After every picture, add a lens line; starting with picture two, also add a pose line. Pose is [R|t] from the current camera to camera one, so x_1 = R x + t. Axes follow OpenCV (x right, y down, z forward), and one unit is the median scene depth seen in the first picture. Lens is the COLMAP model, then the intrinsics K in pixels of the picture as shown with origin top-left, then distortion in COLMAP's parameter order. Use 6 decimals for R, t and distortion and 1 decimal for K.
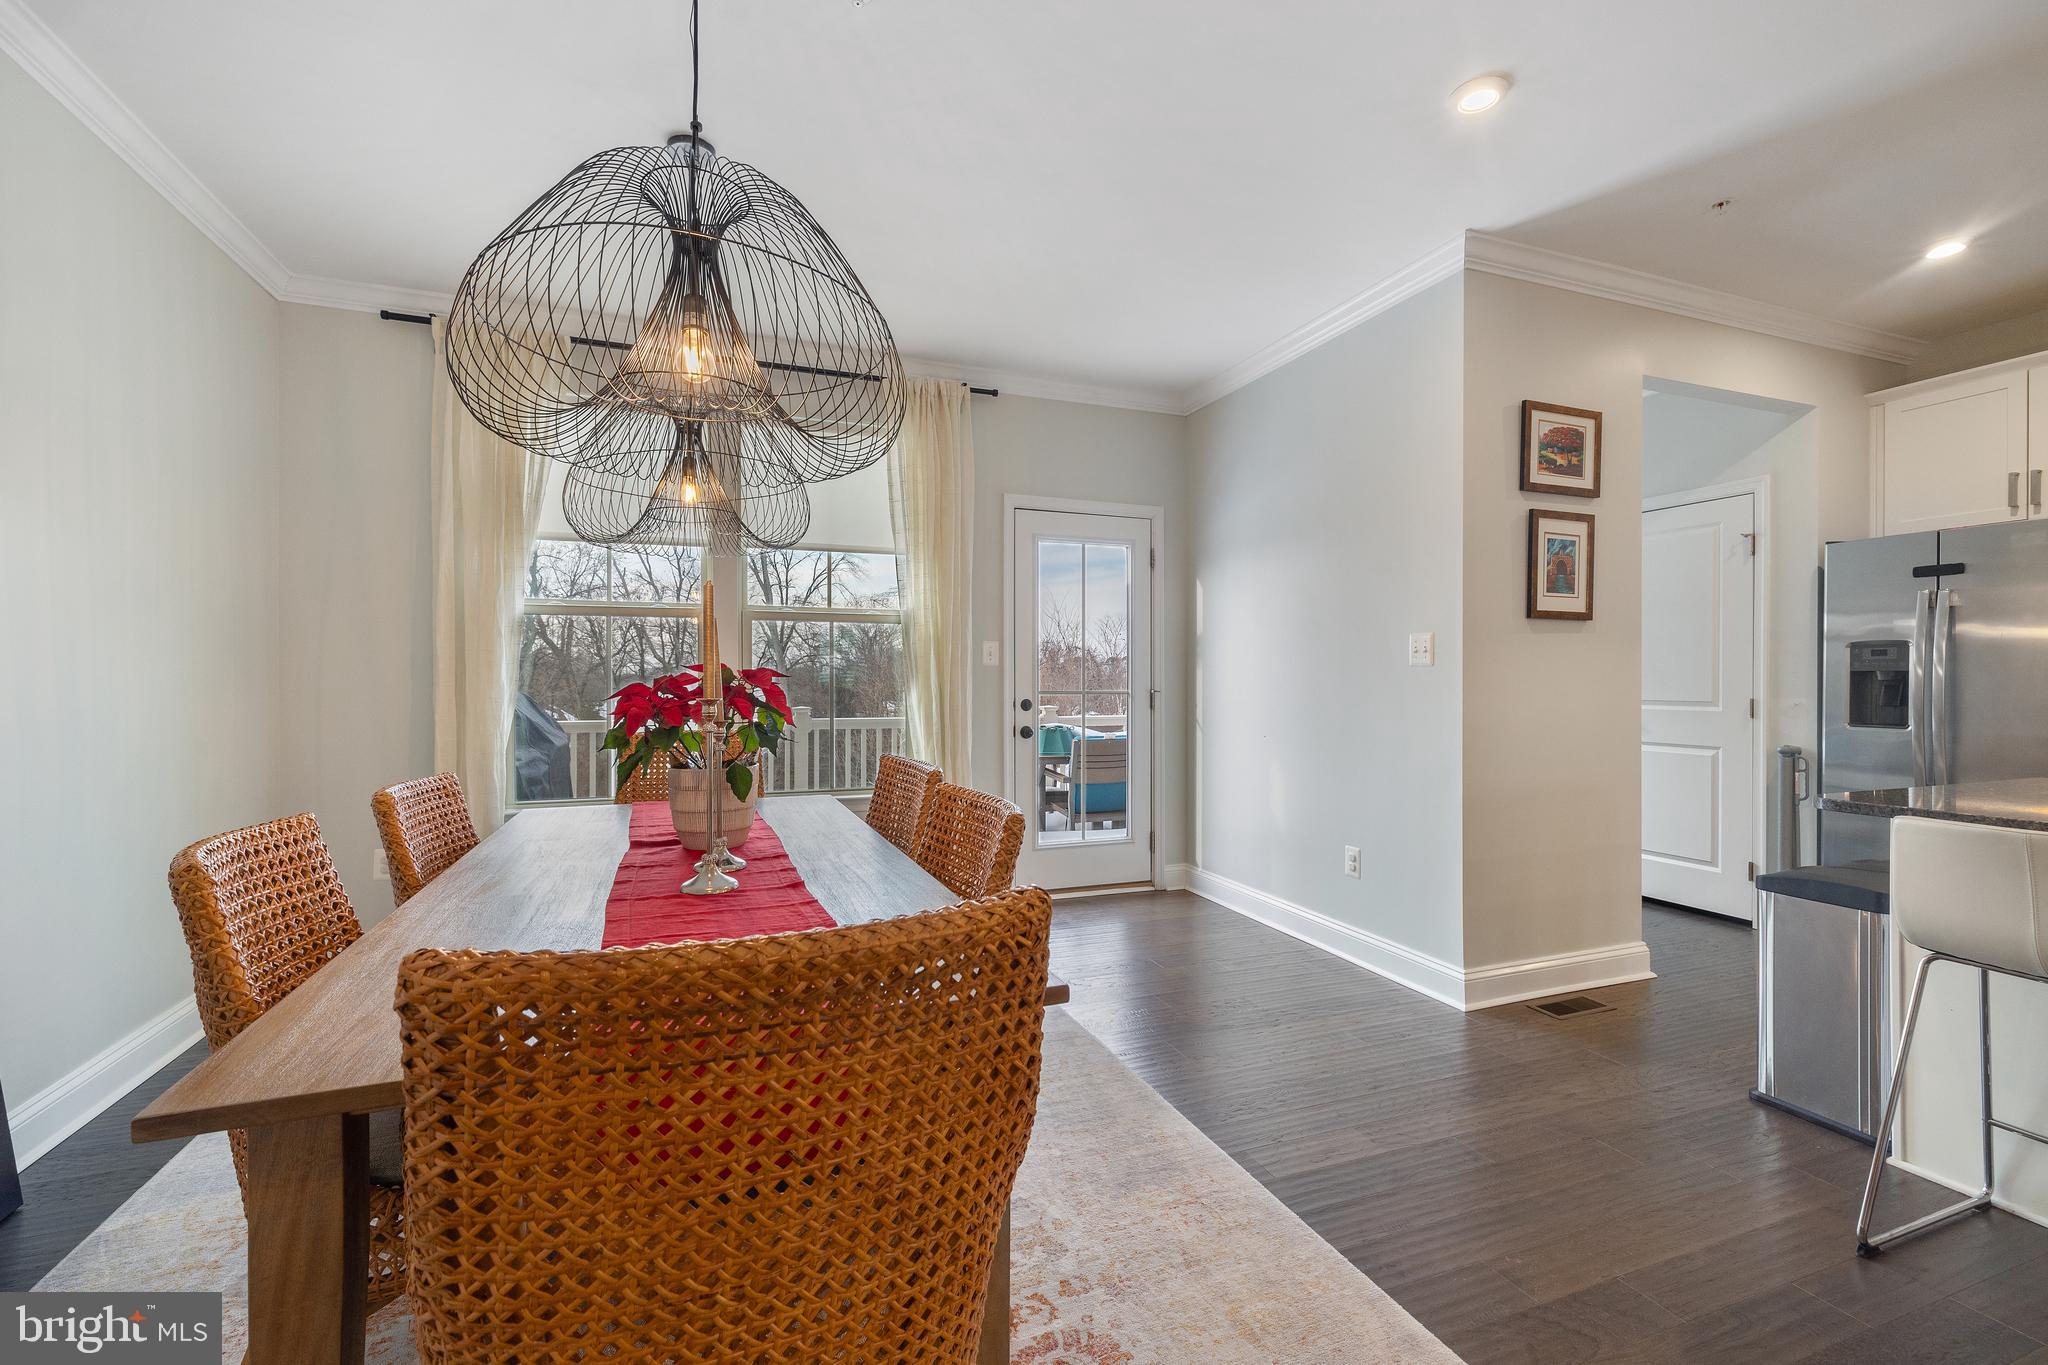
lens RADIAL K [[864.9, 0, 1028.5], [0, 864.9, 676.2], [0, 0, 1]] dist [0.000782, 0.000633]
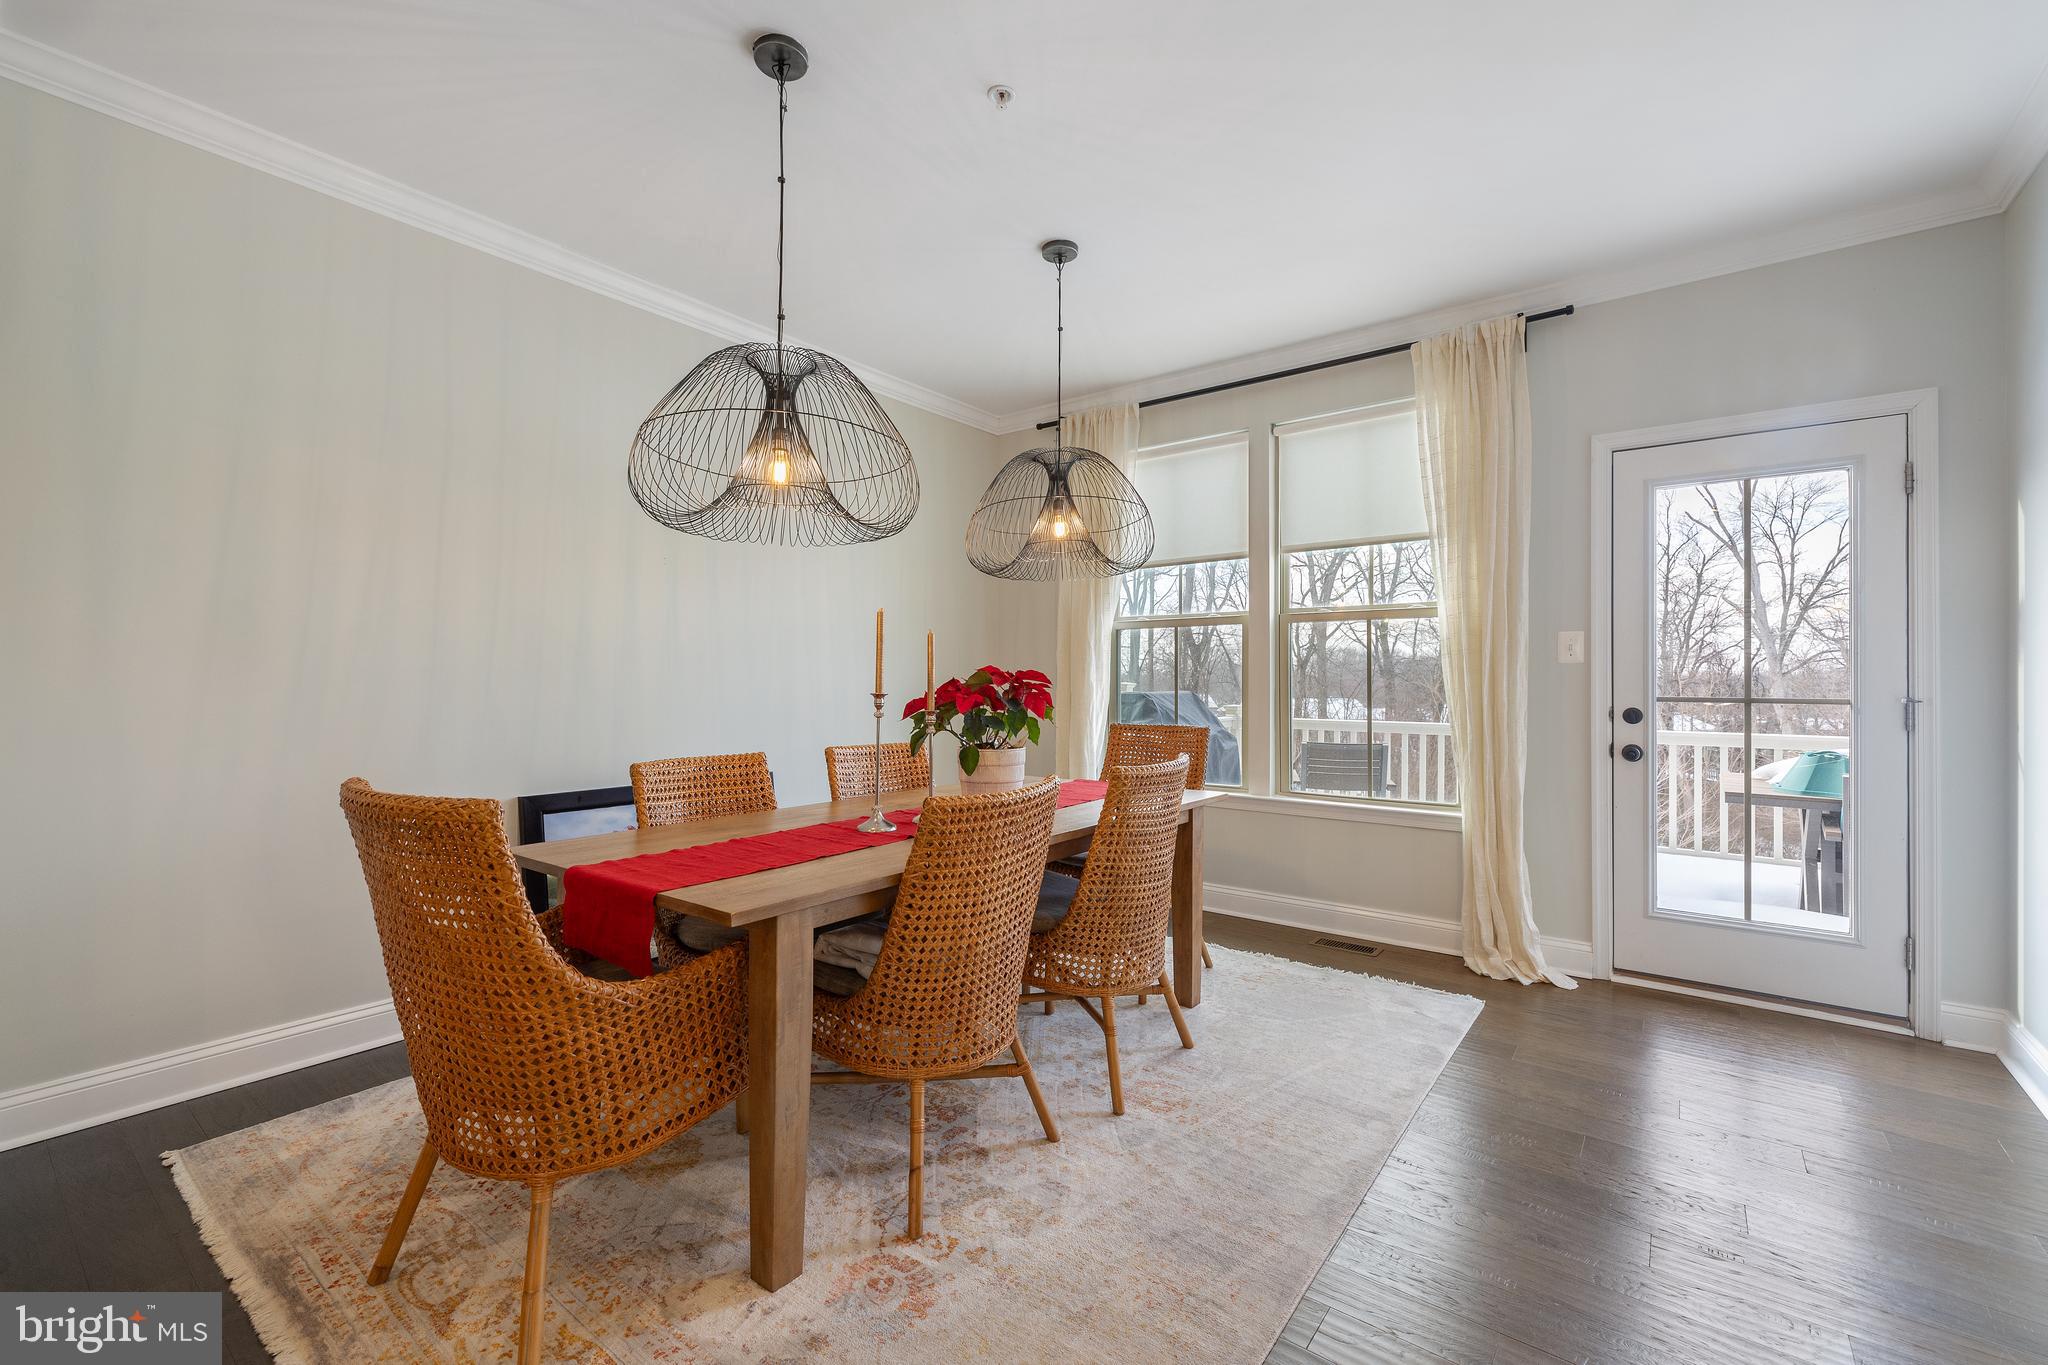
lens RADIAL K [[864.9, 0, 1026.5], [0, 864.9, 668.8], [0, 0, 1]] dist [0.000782, 0.000633]
pose [[0.519437, -0.010098, -0.854449, 0.366964], [-0.000134, 0.999929, -0.011898, 0.002407], [0.854509, 0.006295, 0.519399, 0.185461]]
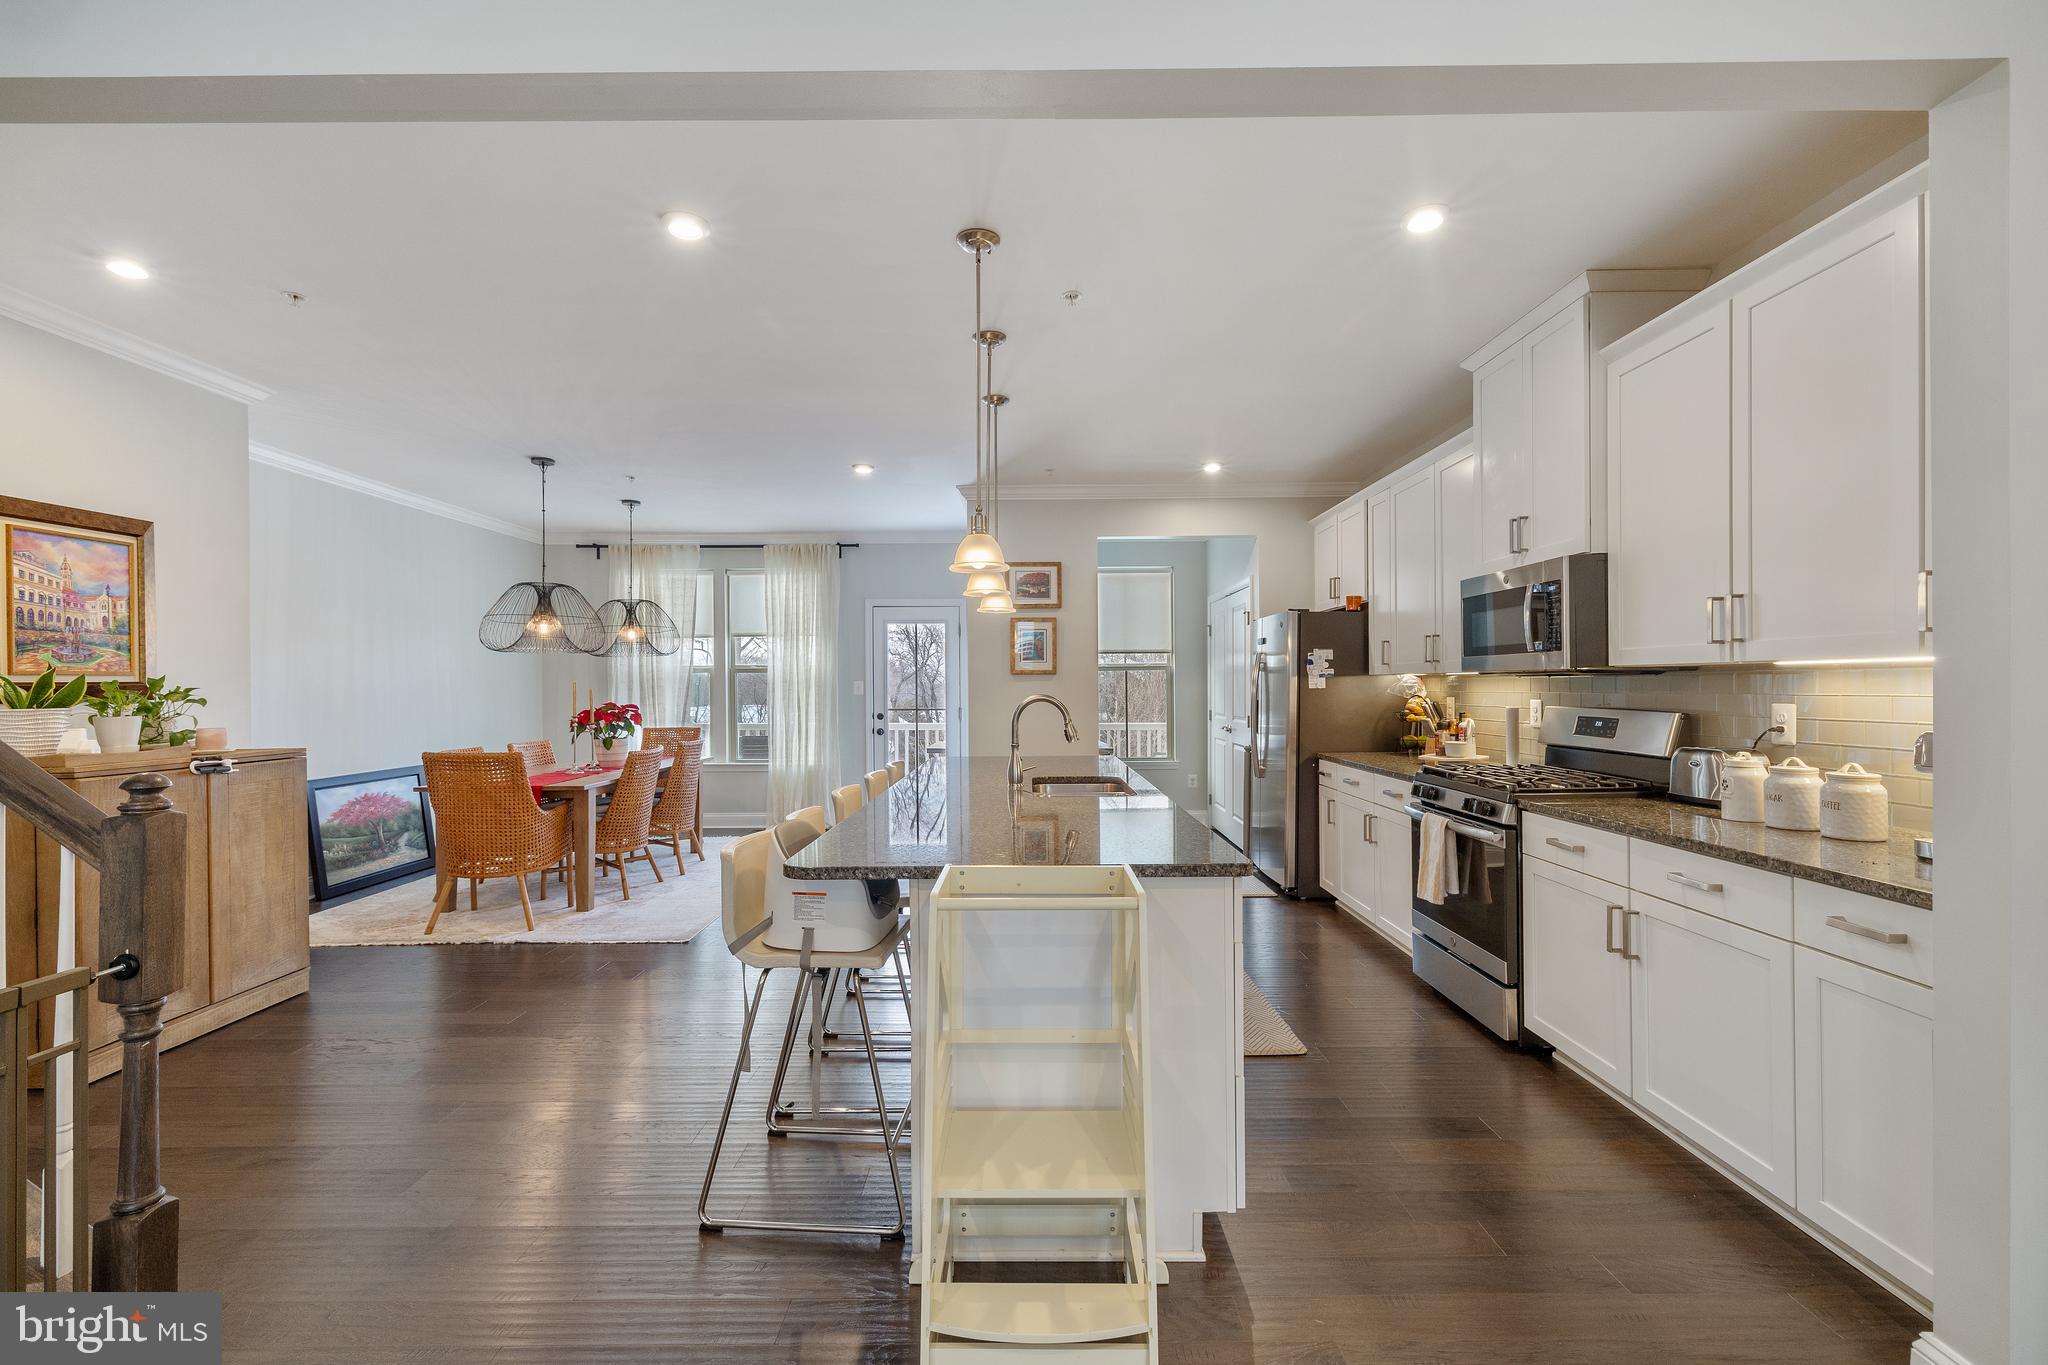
lens RADIAL K [[864.9, 0, 1023.2], [0, 864.9, 684.9], [0, 0, 1]] dist [0.000782, 0.000633]
pose [[0.930915, -0.004812, -0.365205, 0.948482], [0.006253, 0.999977, 0.002765, -0.035751], [0.365183, -0.004857, 0.930923, -0.567939]]
